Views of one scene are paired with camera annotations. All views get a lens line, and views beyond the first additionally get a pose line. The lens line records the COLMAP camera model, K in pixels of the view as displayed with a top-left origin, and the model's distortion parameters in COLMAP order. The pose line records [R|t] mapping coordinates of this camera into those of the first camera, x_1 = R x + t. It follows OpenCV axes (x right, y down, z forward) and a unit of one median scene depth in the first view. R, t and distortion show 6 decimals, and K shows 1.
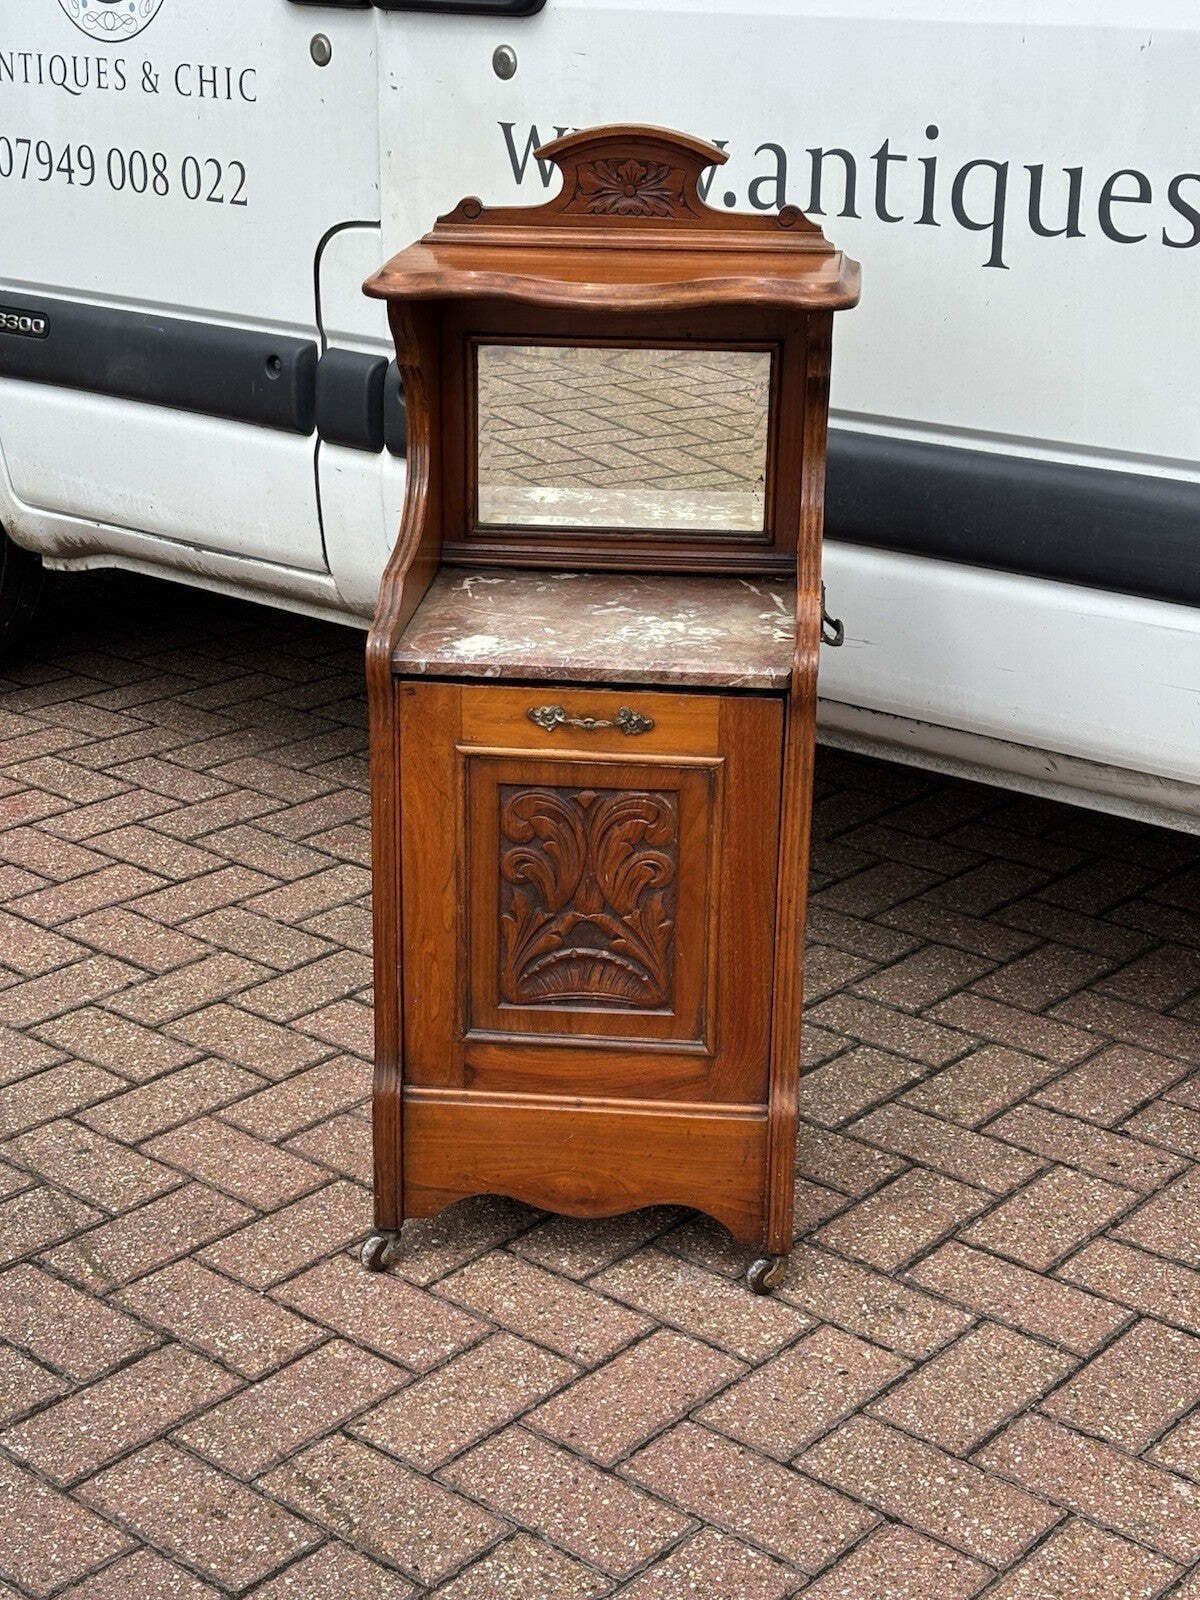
lens RADIAL K [[2475.5, 0, 581.0], [0, 2475.5, 803.2], [0, 0, 1]] dist [0.250981, -0.842897]
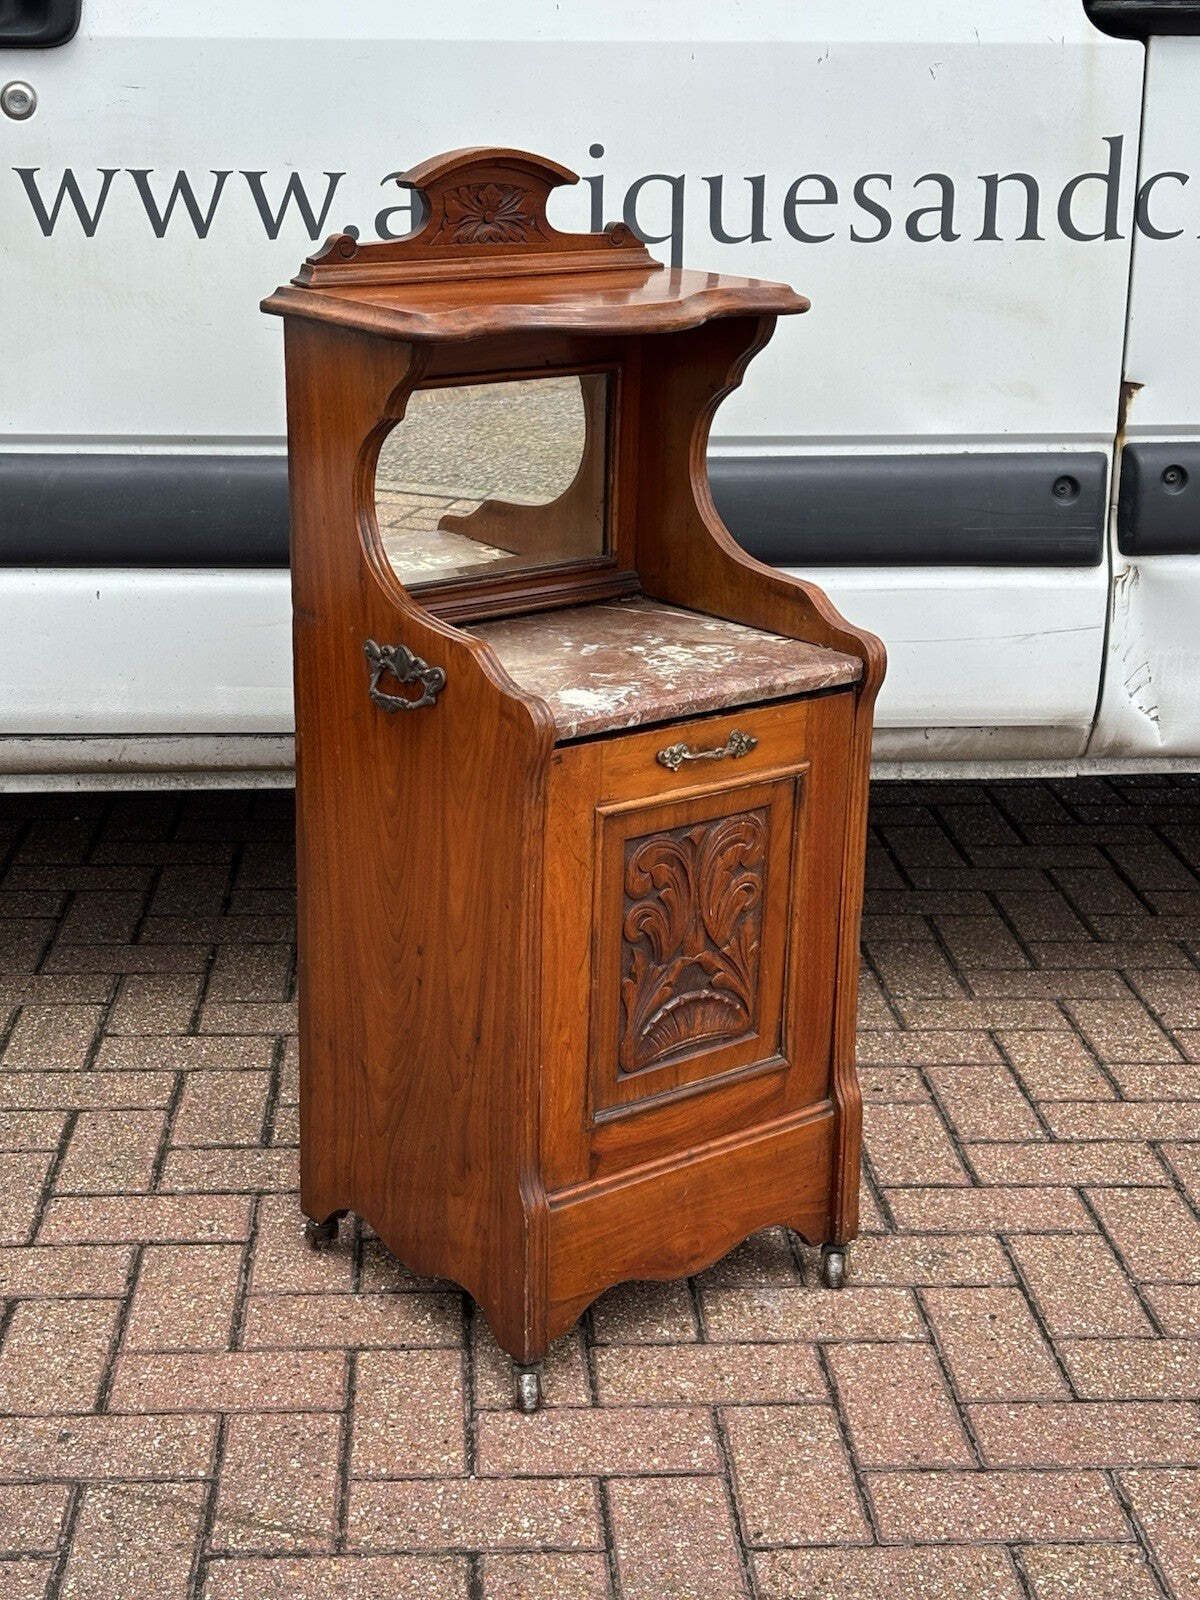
lens RADIAL K [[2490.6, 0, 578.7], [0, 2490.6, 800.6], [0, 0, 1]] dist [0.244761, -0.906634]
pose [[0.725671, -0.208720, 0.655619, -0.639899], [0.228274, 0.971941, 0.056758, -0.077338], [-0.649070, 0.108473, 0.752955, 0.289204]]
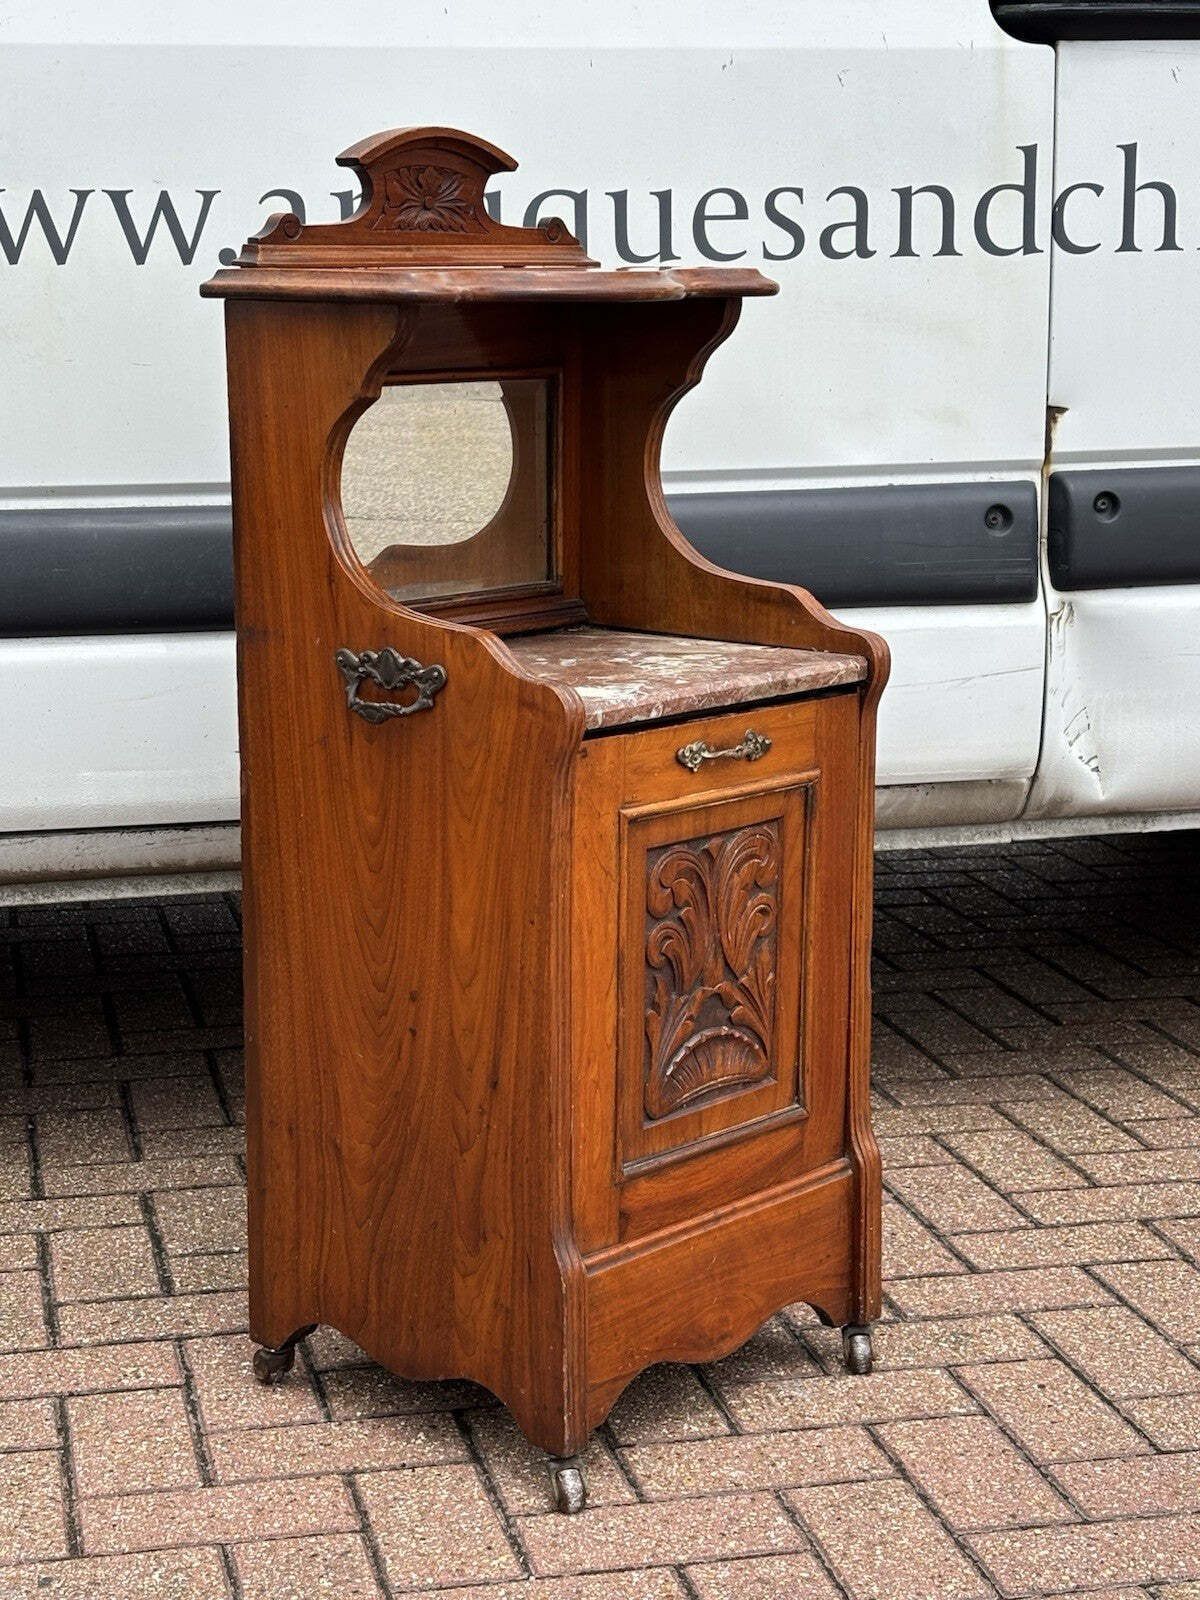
lens RADIAL K [[2835.1, 0, 587.7], [0, 2835.1, 812.0], [0, 0, 1]] dist [0.258670, -0.988911]
pose [[0.603629, -0.167311, 0.779512, -0.774043], [0.280657, 0.959741, -0.011336, -0.014473], [-0.746233, 0.225618, 0.626284, 0.390427]]
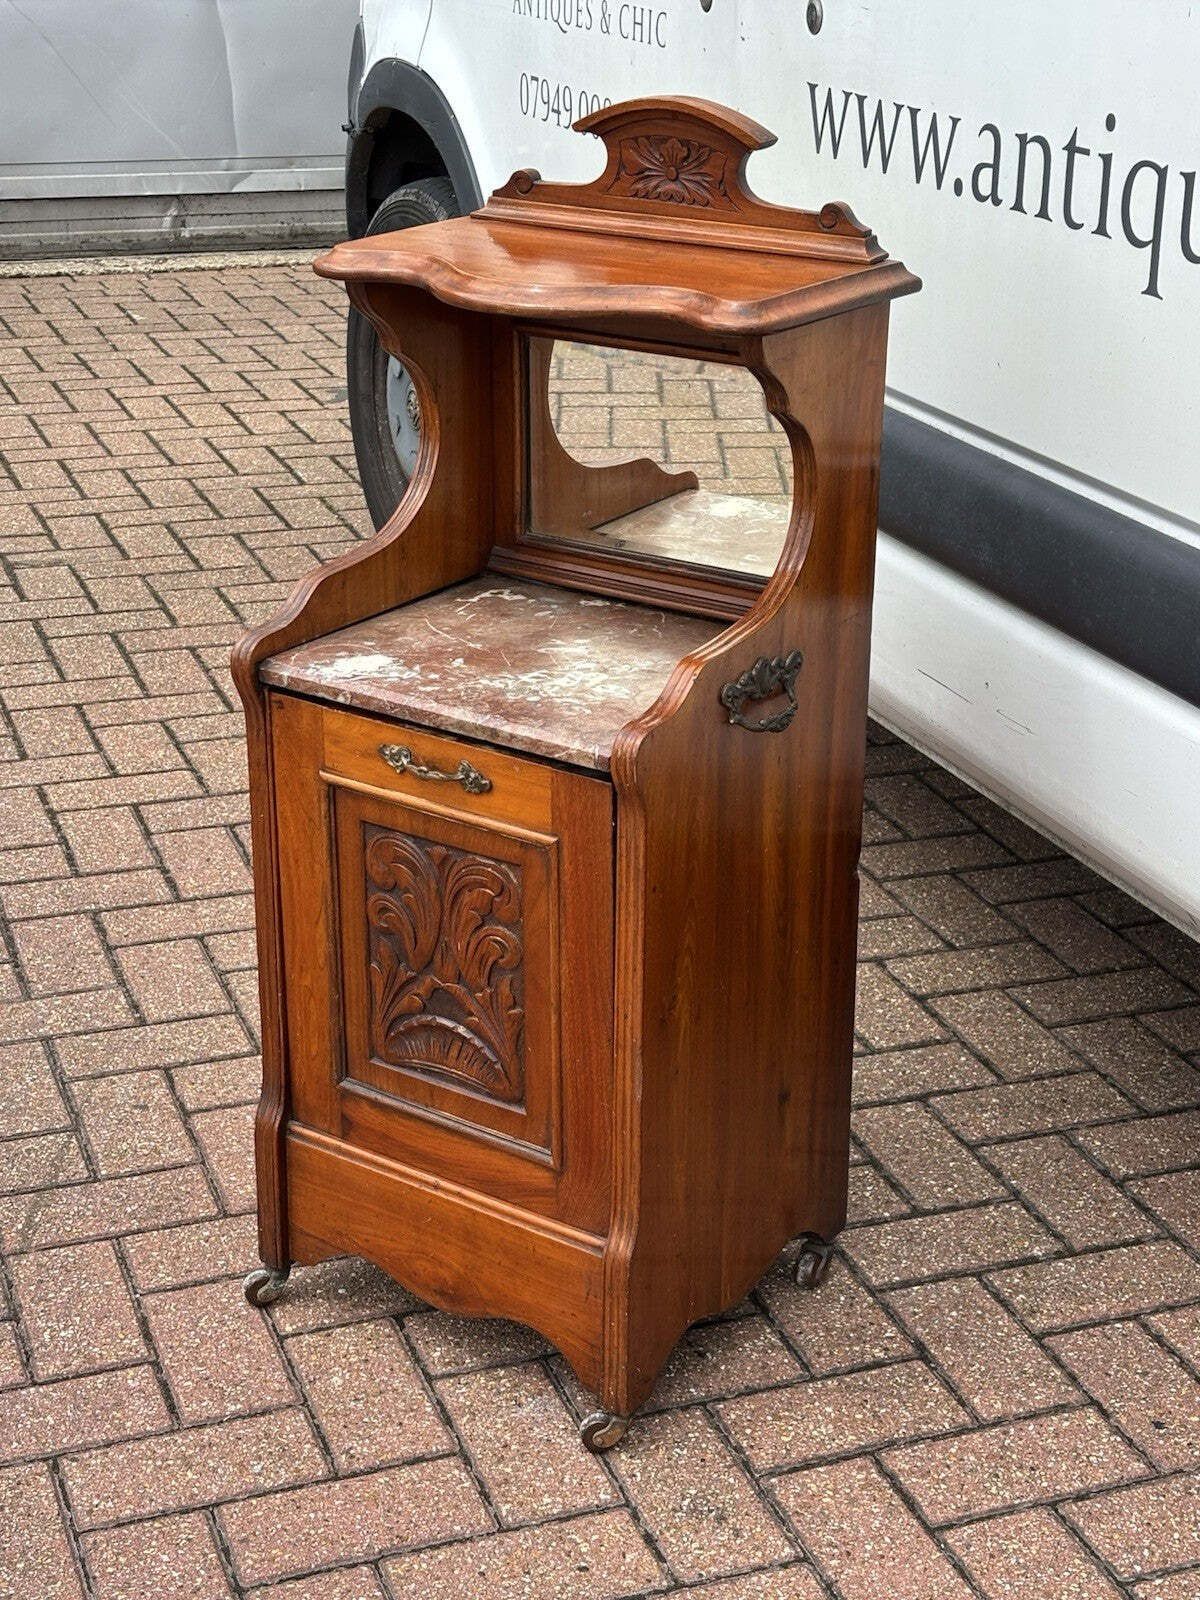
lens RADIAL K [[2491.5, 0, 583.4], [0, 2491.5, 806.0], [0, 0, 1]] dist [0.242121, -0.885127]
pose [[0.868633, 0.177976, -0.462386, 0.443130], [-0.163357, 0.983947, 0.071848, -0.088844], [0.467751, 0.013124, 0.883763, 0.223428]]
